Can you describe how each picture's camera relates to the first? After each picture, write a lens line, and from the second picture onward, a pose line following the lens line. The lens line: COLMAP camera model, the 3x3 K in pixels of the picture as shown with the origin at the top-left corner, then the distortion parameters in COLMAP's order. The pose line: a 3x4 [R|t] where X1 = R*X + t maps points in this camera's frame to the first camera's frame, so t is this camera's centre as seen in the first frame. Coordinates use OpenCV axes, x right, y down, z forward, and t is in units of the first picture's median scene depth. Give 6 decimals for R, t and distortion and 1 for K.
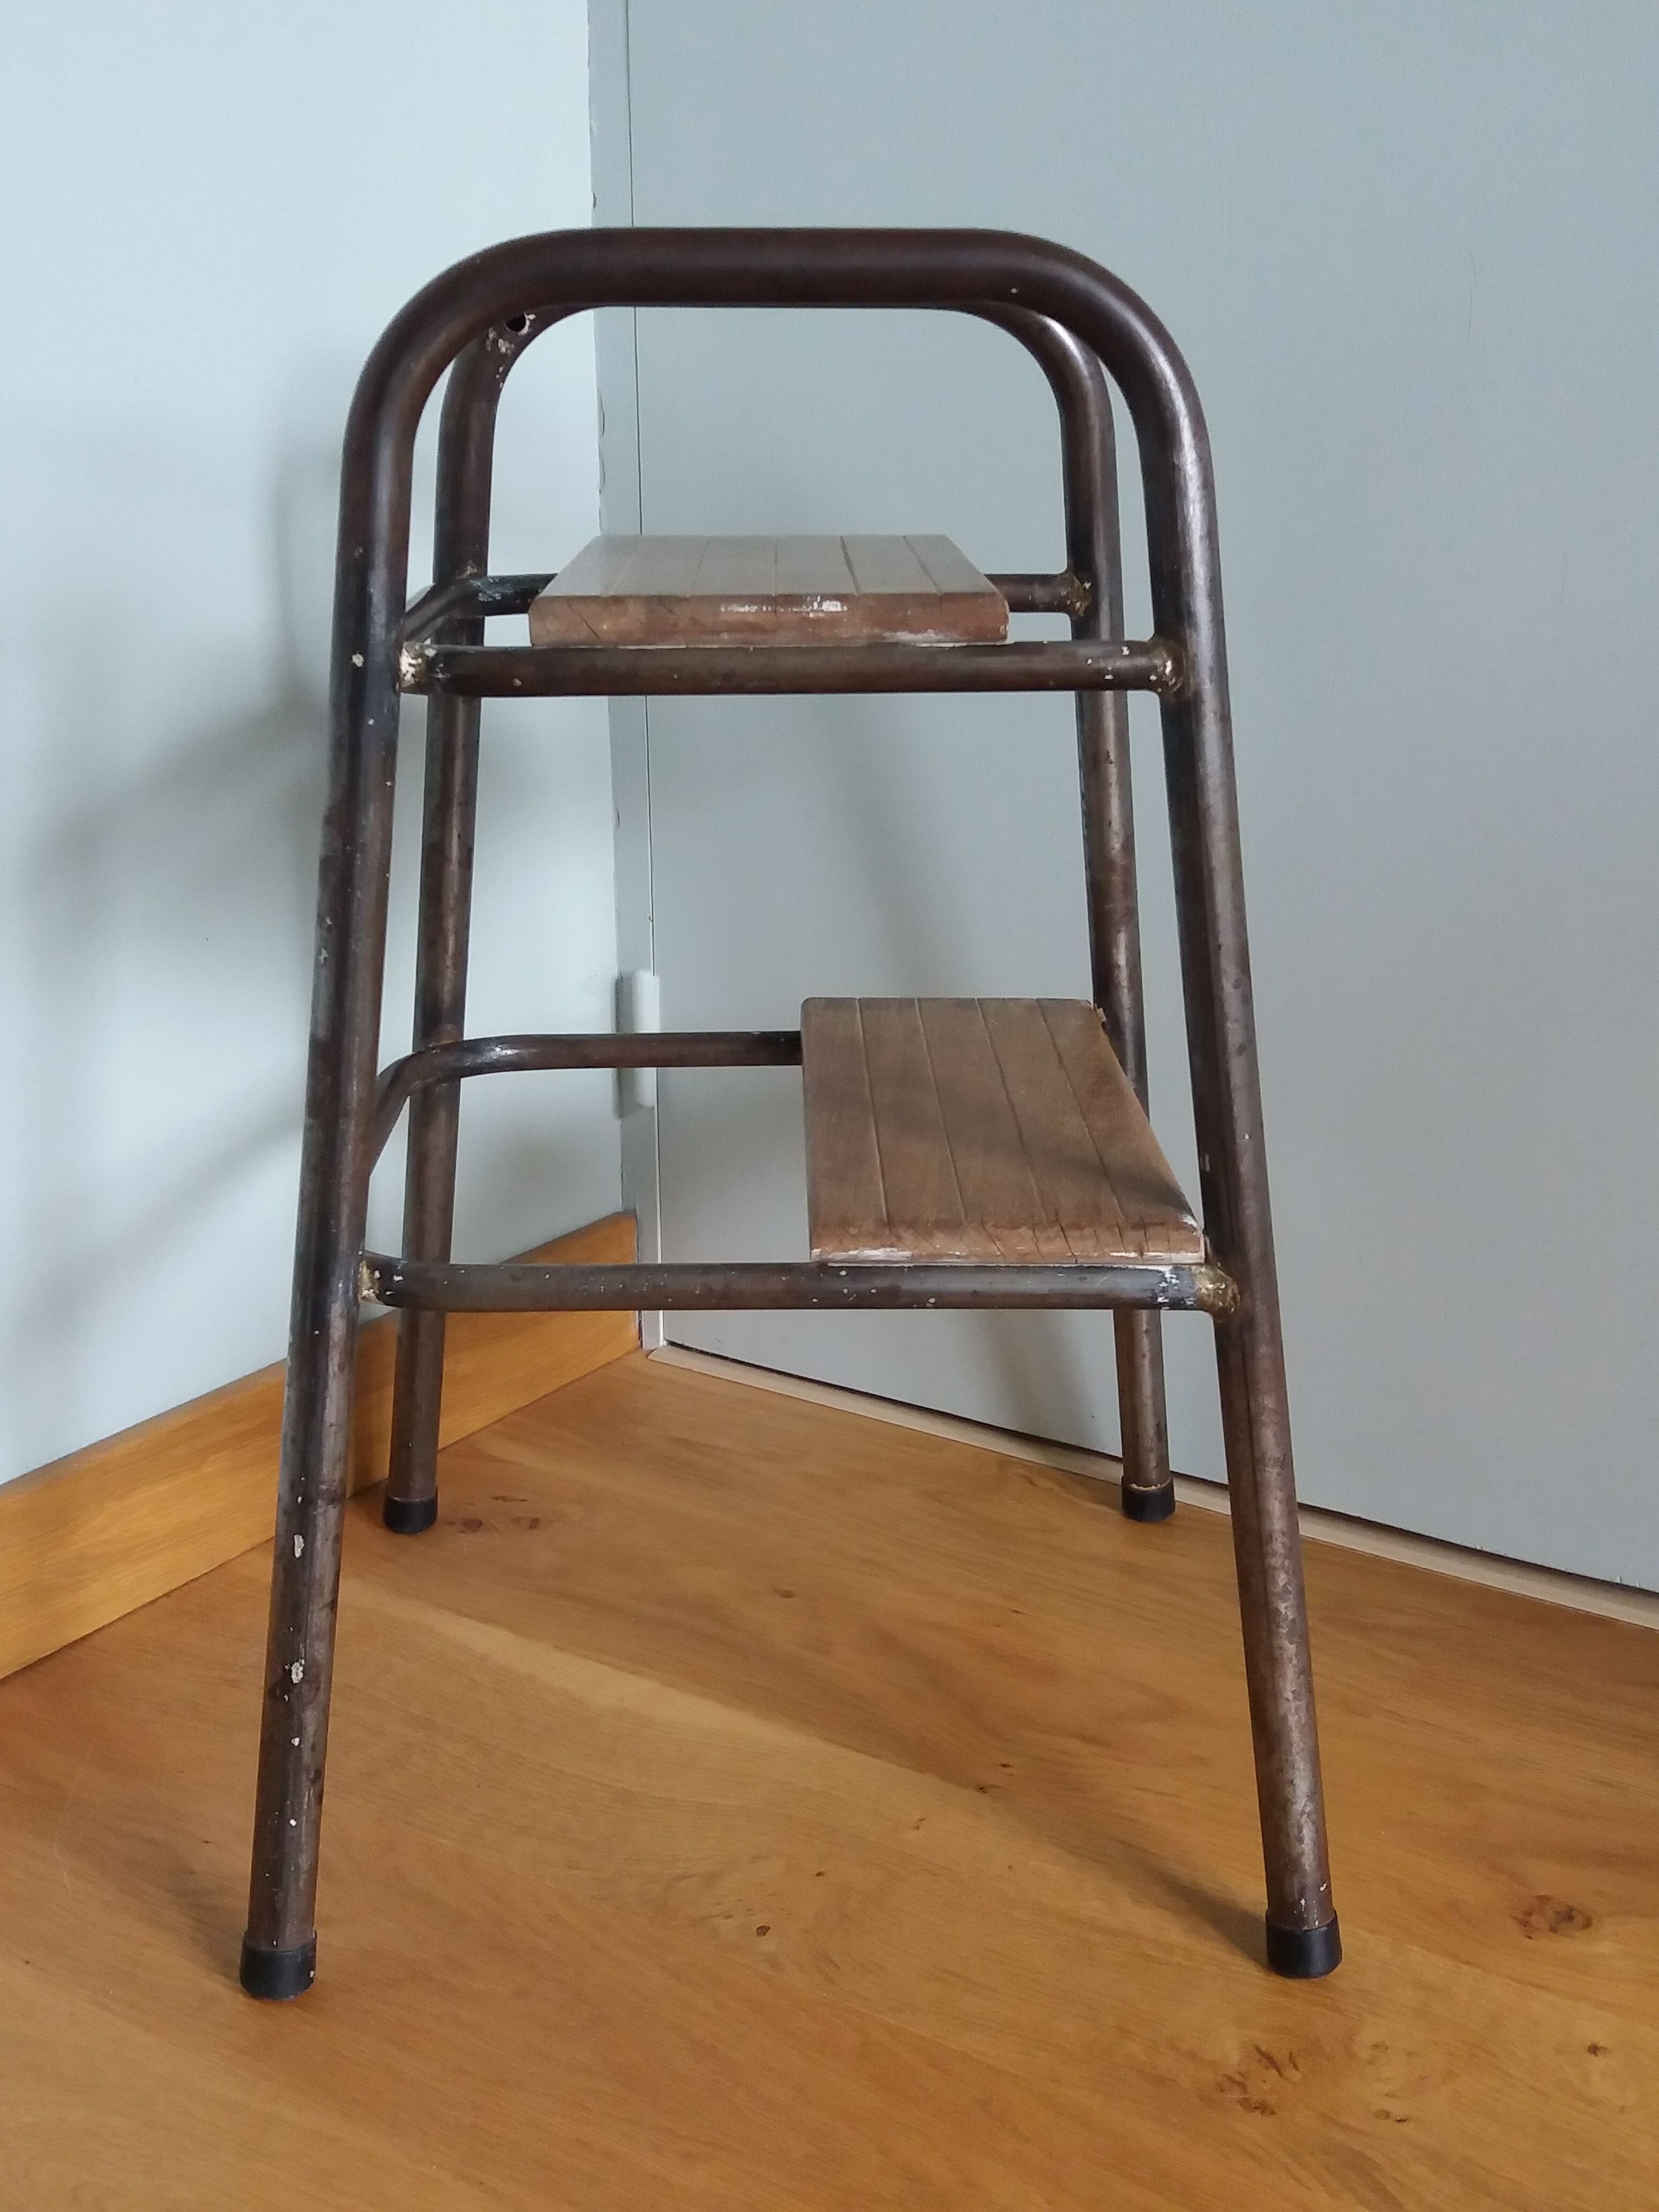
lens RADIAL K [[2567.5, 0, 830.3], [0, 2567.5, 1130.4], [0, 0, 1]] dist [0.161973, -0.421900]
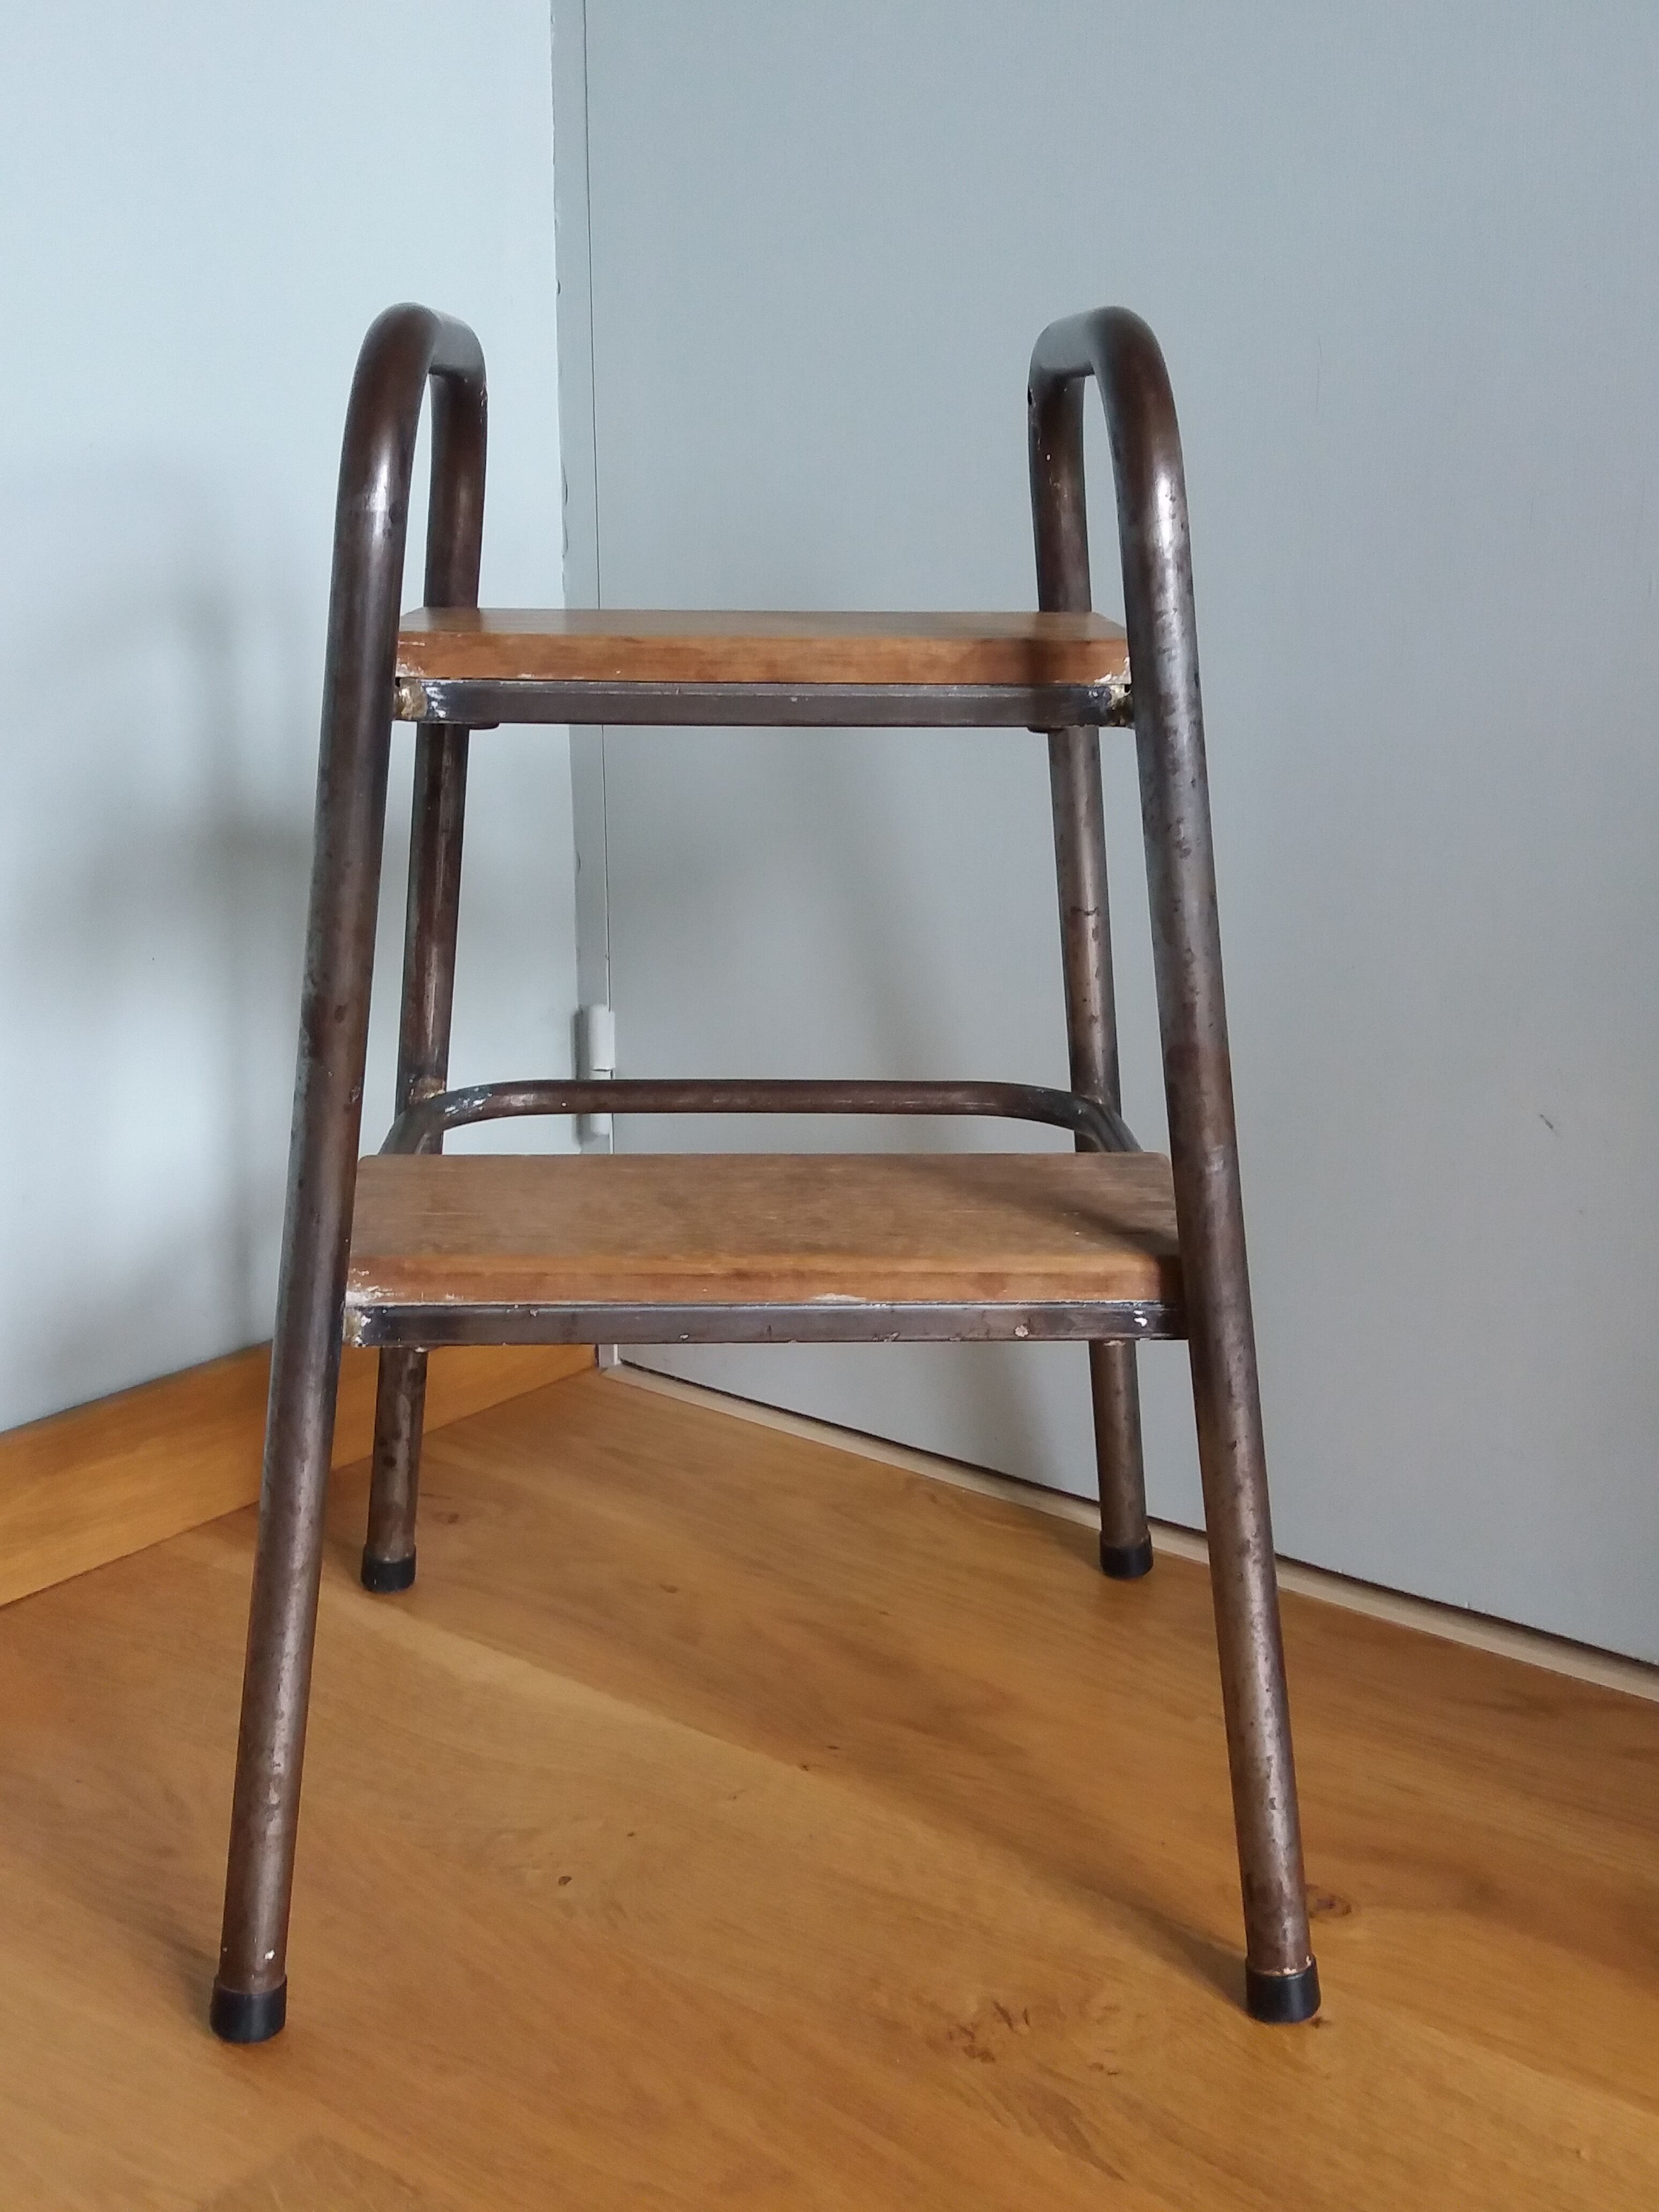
lens RADIAL K [[2567.5, 0, 830.3], [0, 2567.5, 1130.4], [0, 0, 1]] dist [0.161973, -0.421900]
pose [[0.996439, 0.024643, -0.080635, 0.162764], [-0.027411, 0.999066, -0.033396, 0.032324], [0.079736, 0.035488, 0.996184, -0.068399]]
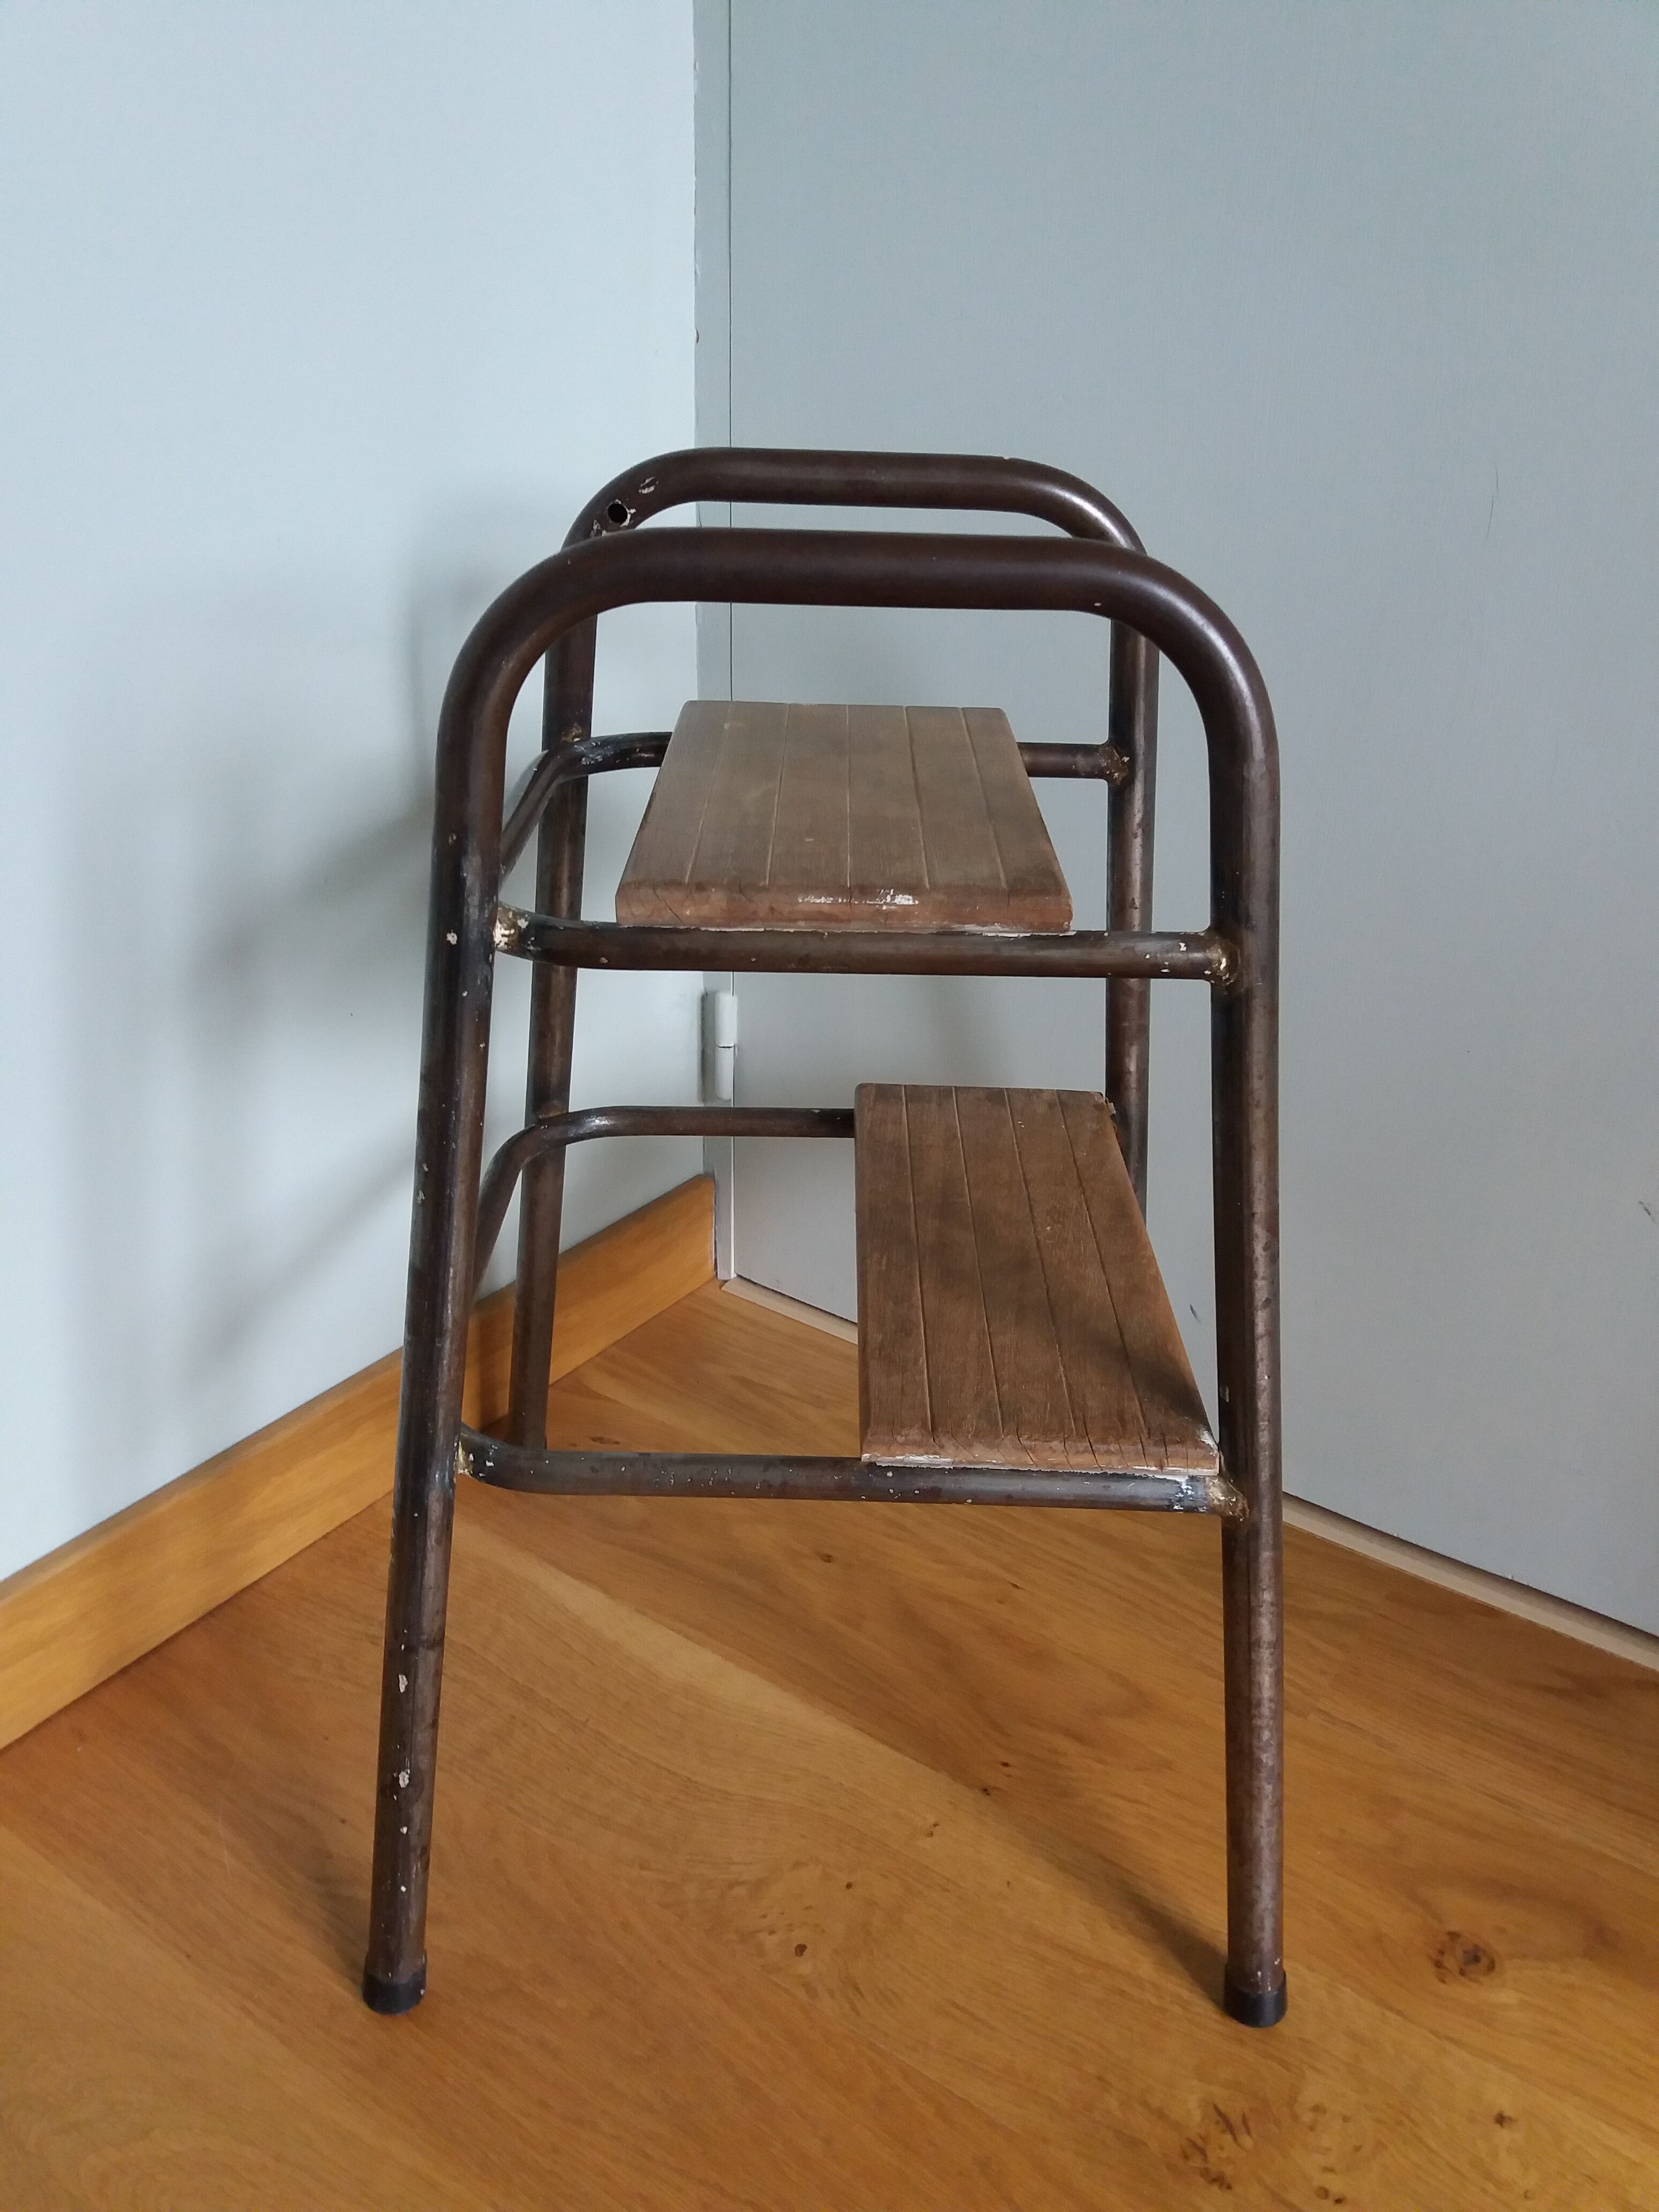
lens RADIAL K [[1810.1, 0, 829.5], [0, 1810.1, 1106.0], [0, 0, 1]] dist [0.003377, -0.014344]
pose [[0.999298, 0.034654, -0.014269, -0.014249], [-0.032296, 0.989455, 0.141193, -0.194747], [0.019011, -0.140633, 0.989879, 0.232738]]
